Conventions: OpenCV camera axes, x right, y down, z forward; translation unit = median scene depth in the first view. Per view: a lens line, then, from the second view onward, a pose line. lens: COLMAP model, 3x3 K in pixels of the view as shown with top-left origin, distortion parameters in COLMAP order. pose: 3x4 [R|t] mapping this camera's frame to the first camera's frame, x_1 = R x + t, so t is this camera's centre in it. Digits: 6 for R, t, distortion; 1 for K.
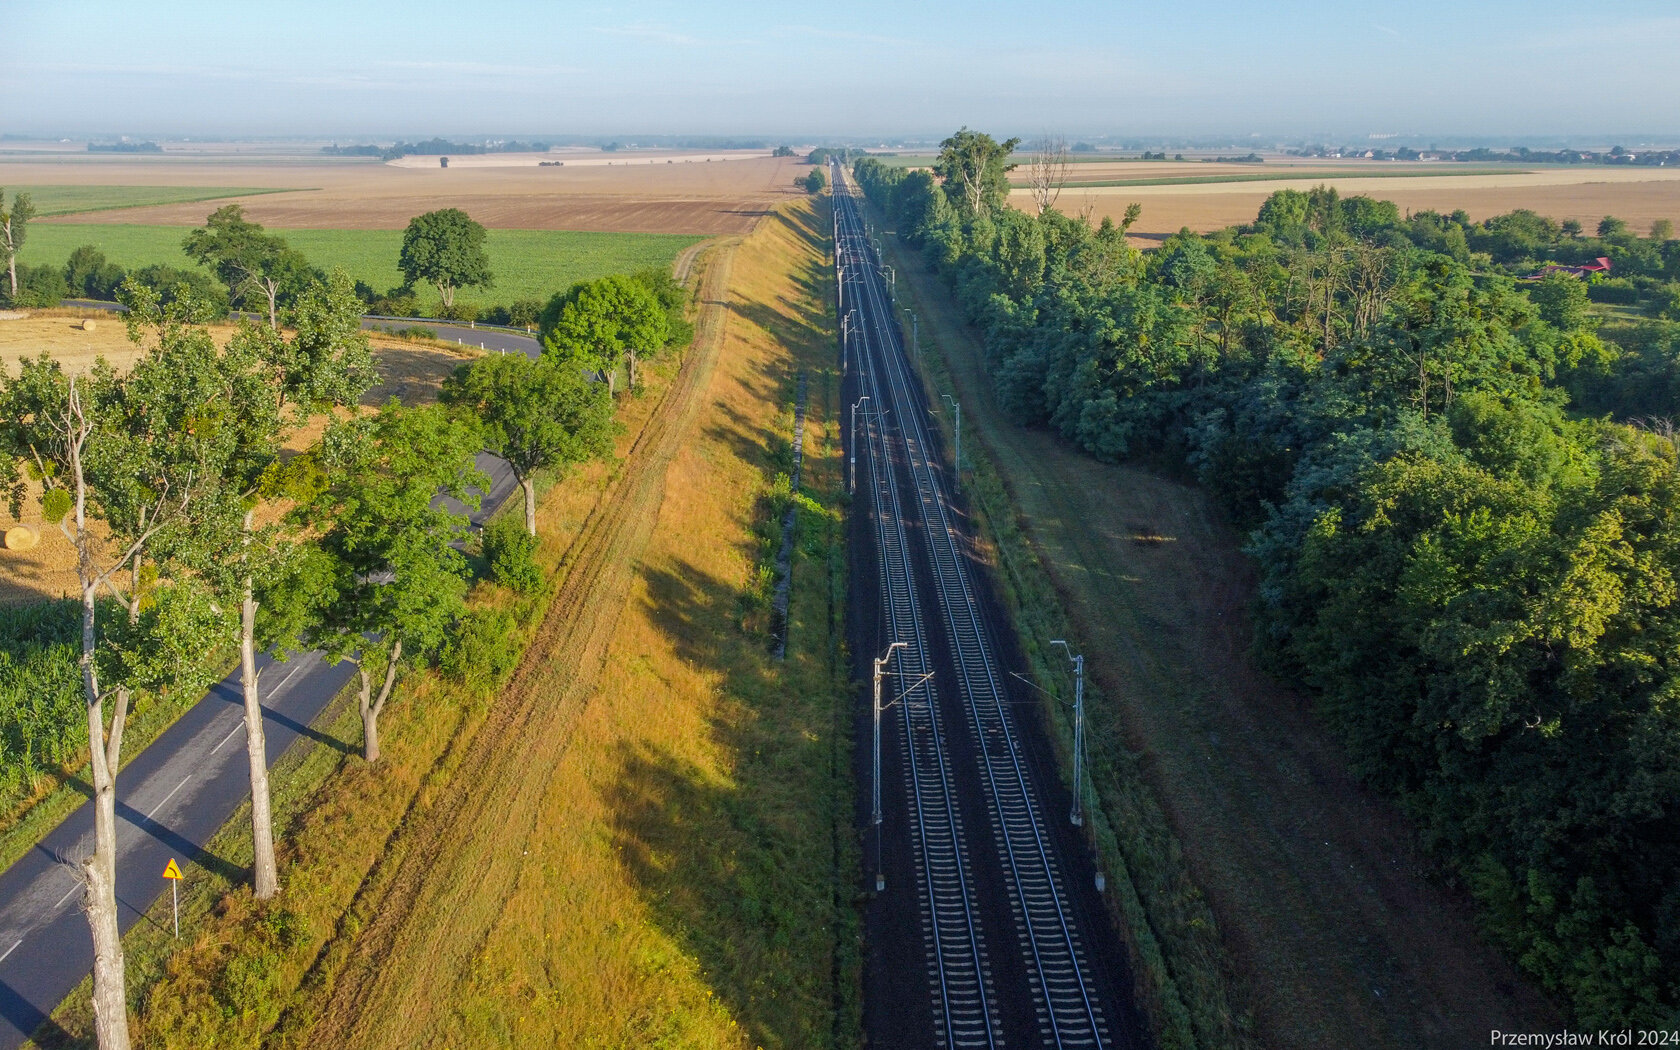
lens RADIAL K [[1217.5, 0, 837.9], [0, 1217.5, 523.6], [0, 0, 1]] dist [0.003743, 0.005604]
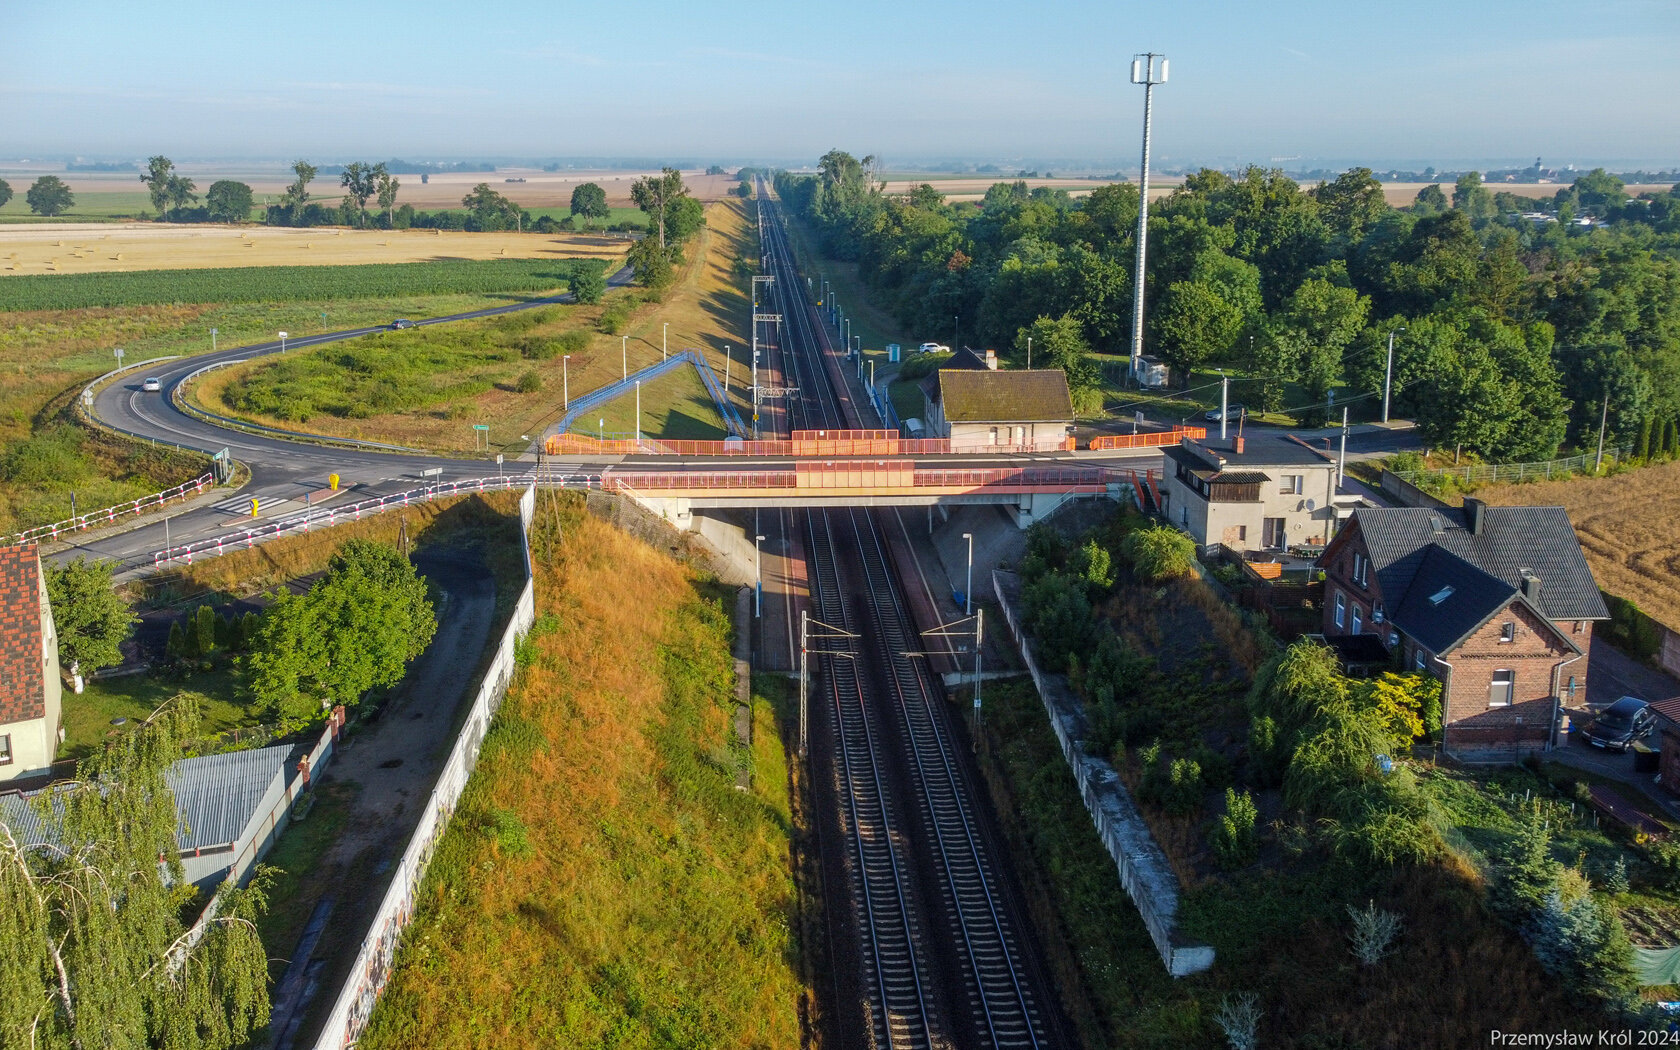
lens RADIAL K [[1217.5, 0, 841.2], [0, 1217.5, 527.7], [0, 0, 1]] dist [0.003743, 0.005604]
pose [[0.998125, -0.017198, 0.058745, 0.003025], [0.018010, 0.999749, -0.013312, 0.131125], [-0.058501, 0.014345, 0.998184, -0.400075]]
